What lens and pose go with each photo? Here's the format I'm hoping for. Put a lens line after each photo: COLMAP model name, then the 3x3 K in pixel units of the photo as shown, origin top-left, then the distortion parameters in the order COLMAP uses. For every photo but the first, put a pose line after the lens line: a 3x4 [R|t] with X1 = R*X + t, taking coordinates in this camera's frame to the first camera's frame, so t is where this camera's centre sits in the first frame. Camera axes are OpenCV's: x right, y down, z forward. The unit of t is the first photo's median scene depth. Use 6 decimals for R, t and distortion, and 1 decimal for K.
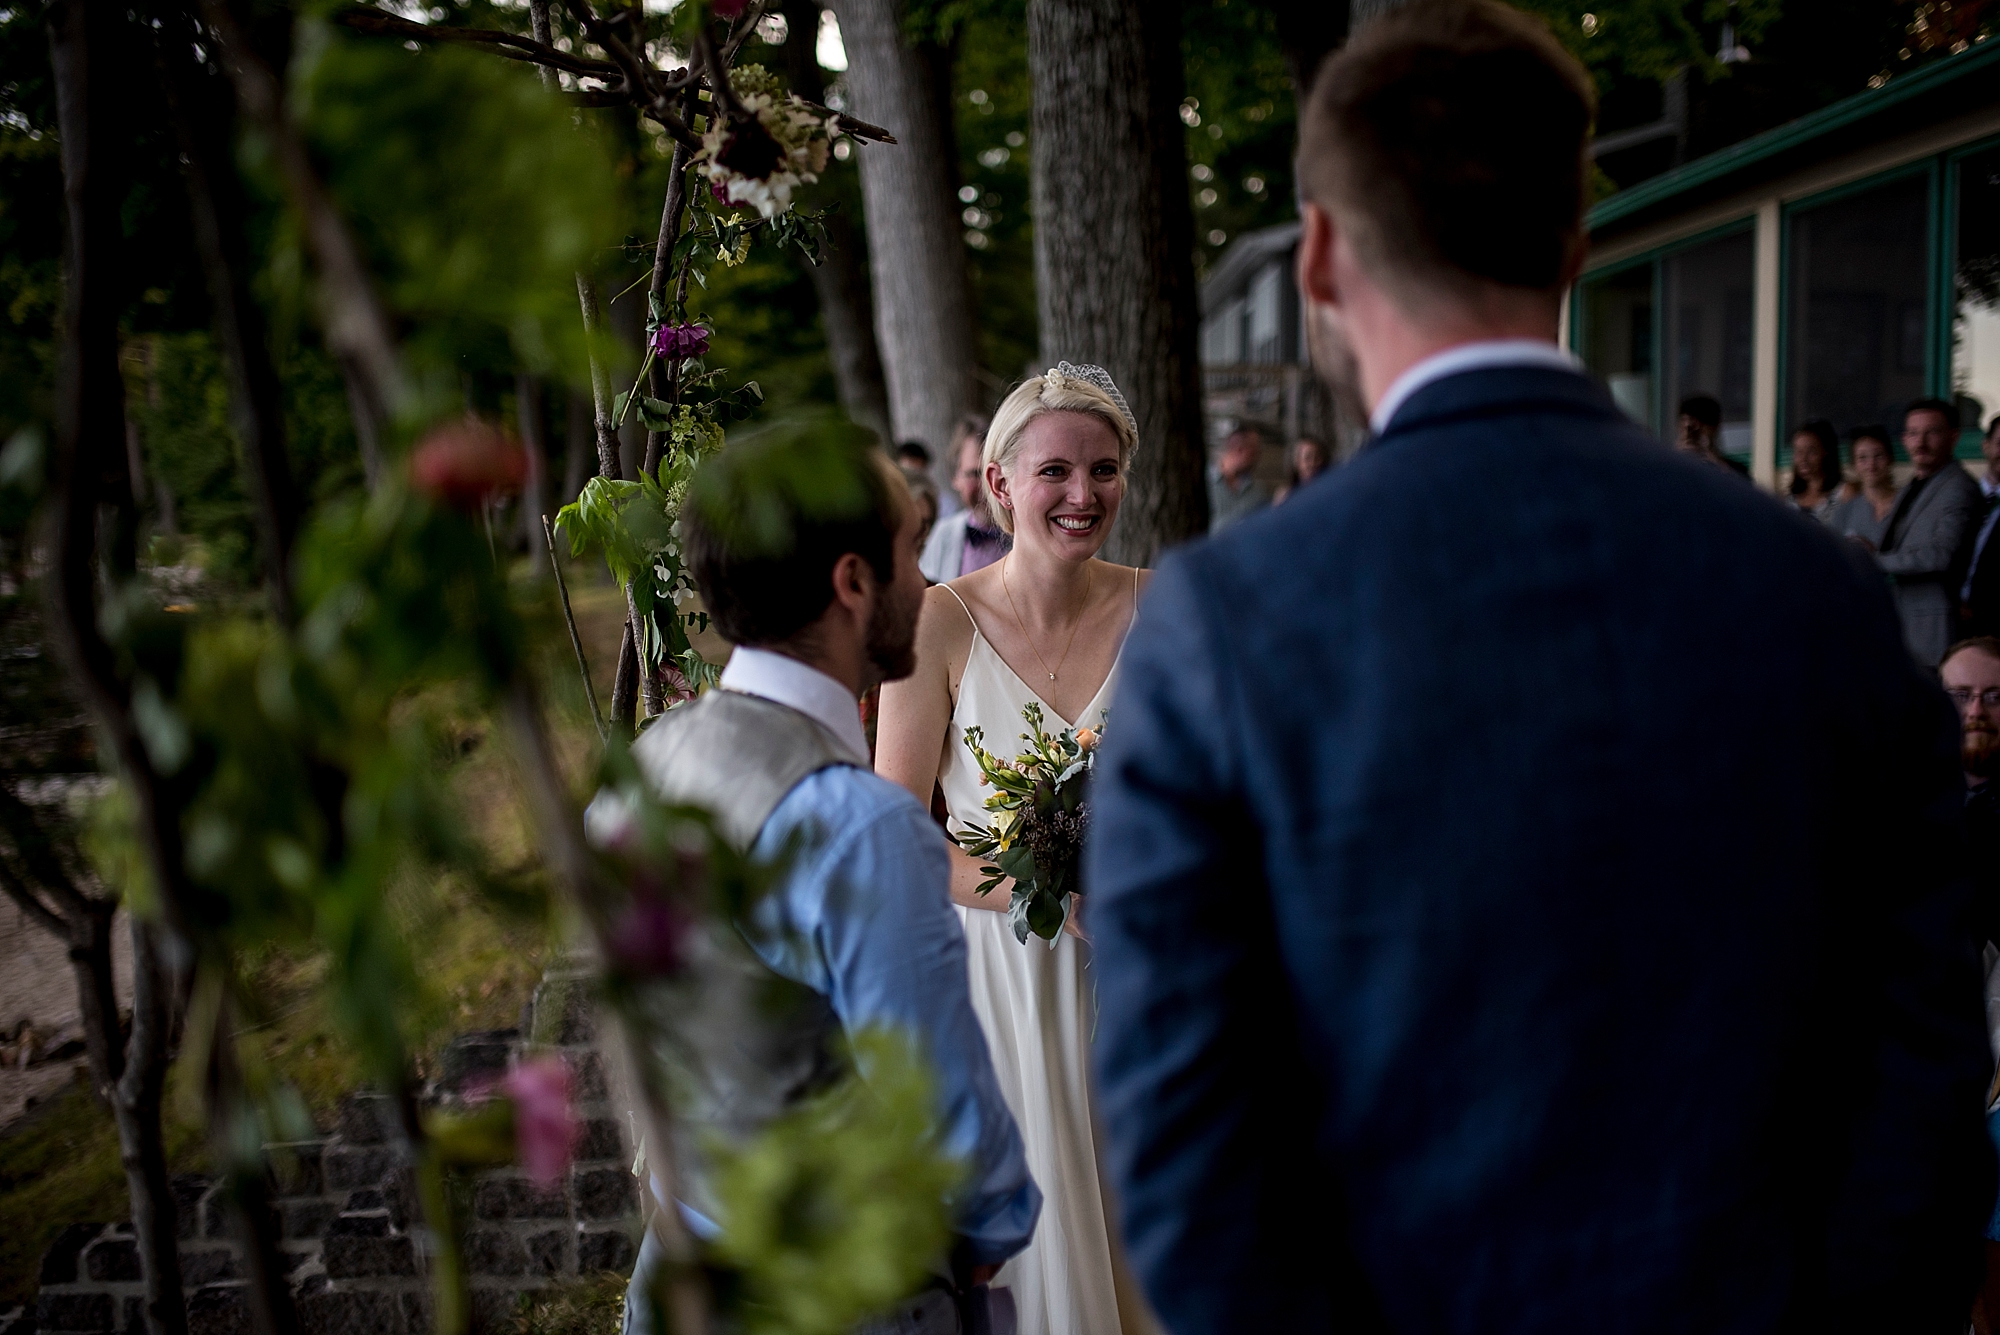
lens RADIAL K [[1912.6, 0, 1000.0], [0, 1912.6, 667.5], [0, 0, 1]] dist [-0.066446, 0.102767]
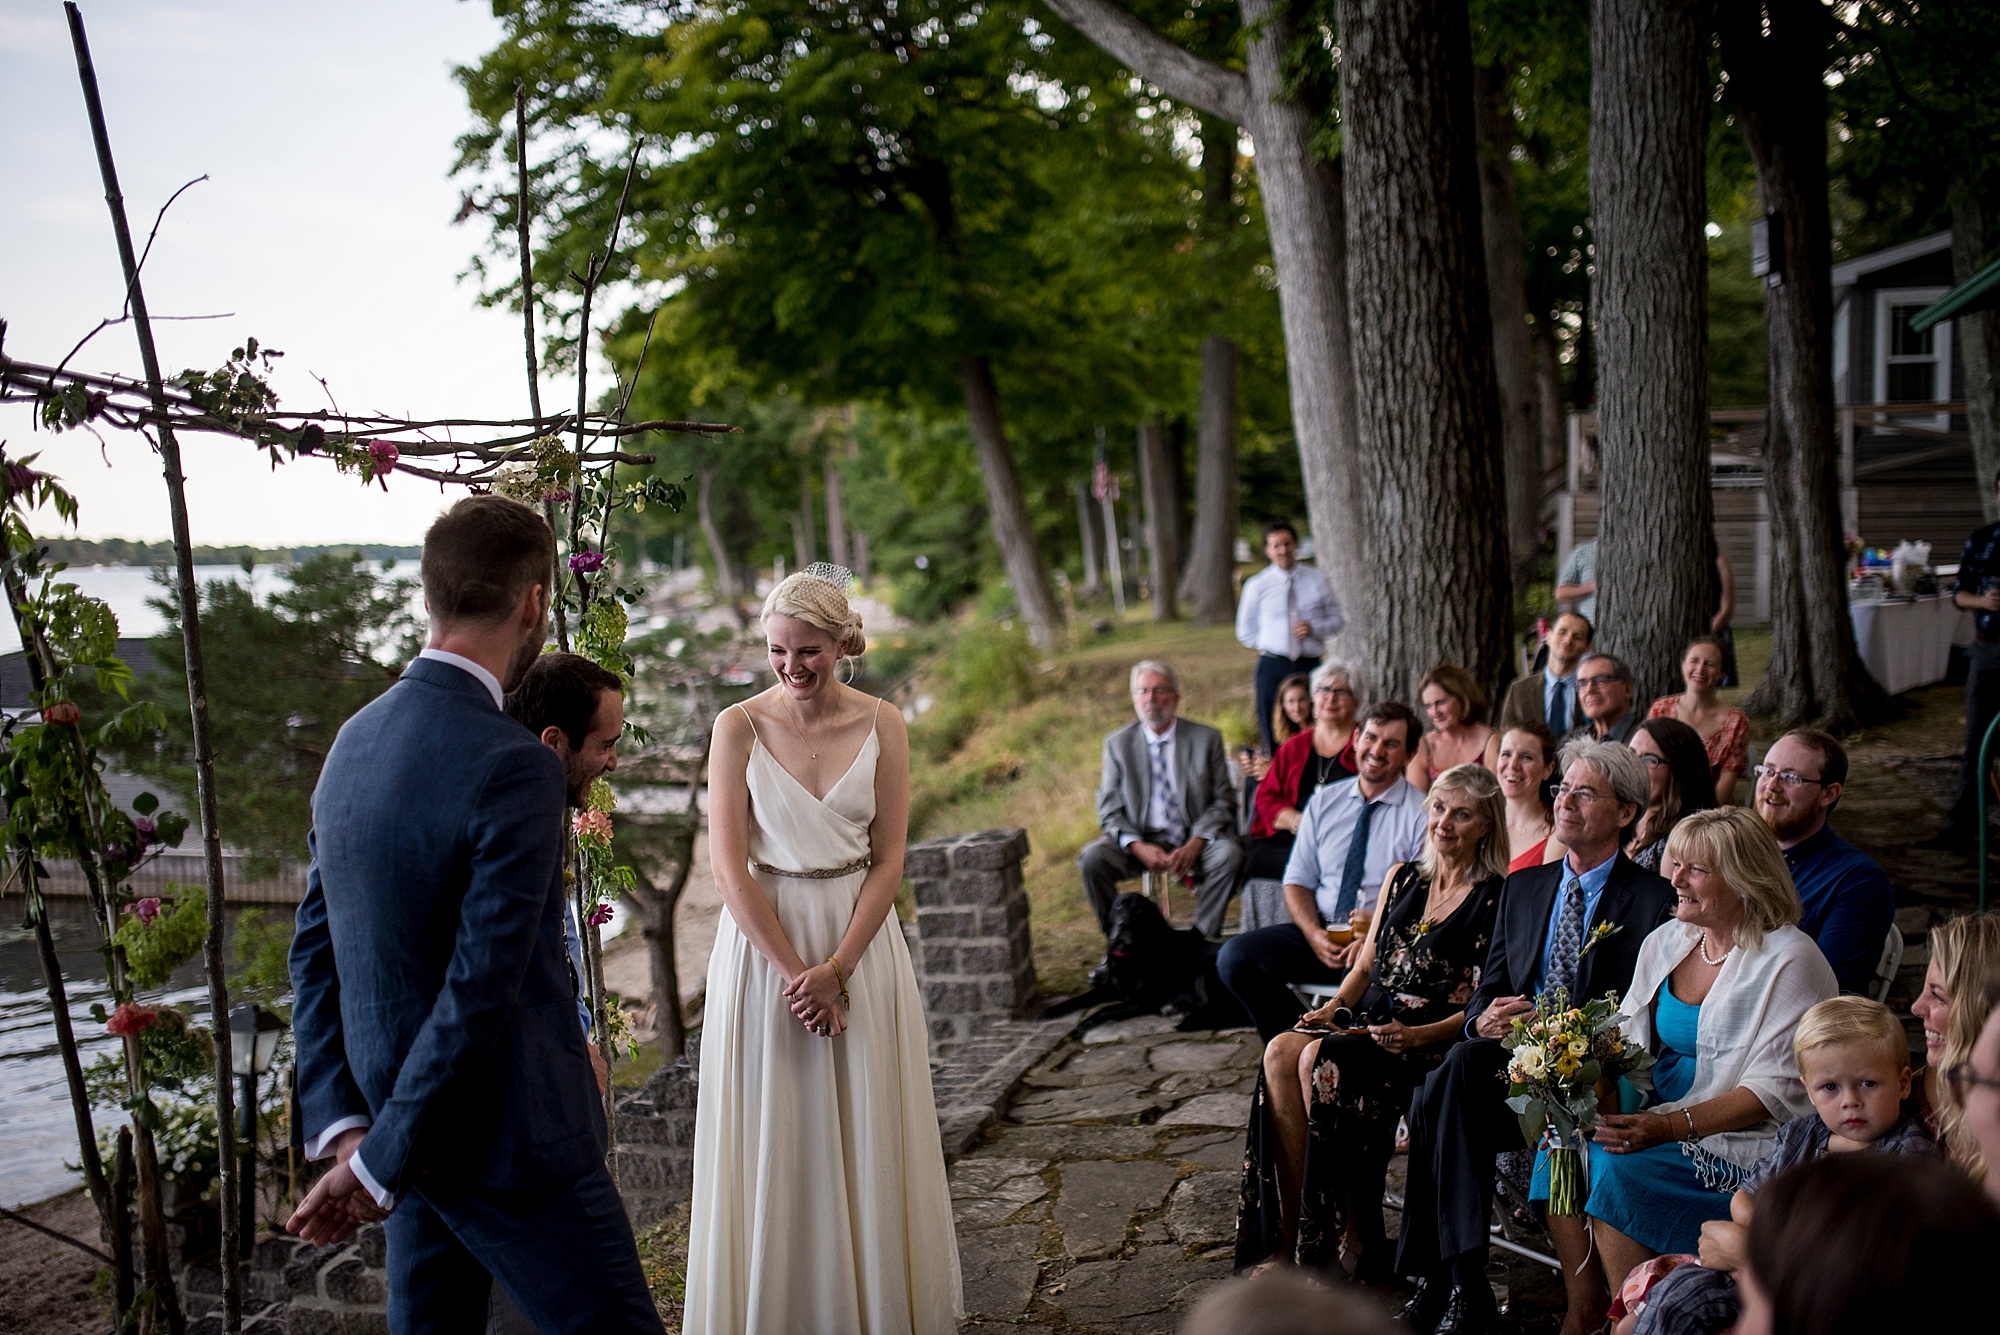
lens RADIAL K [[1912.6, 0, 1000.0], [0, 1912.6, 667.5], [0, 0, 1]] dist [-0.066446, 0.102767]
pose [[0.937880, 0.009046, -0.346842, 0.227156], [-0.014744, 0.999796, -0.013795, -0.014916], [0.346647, 0.018052, 0.937822, -0.148882]]
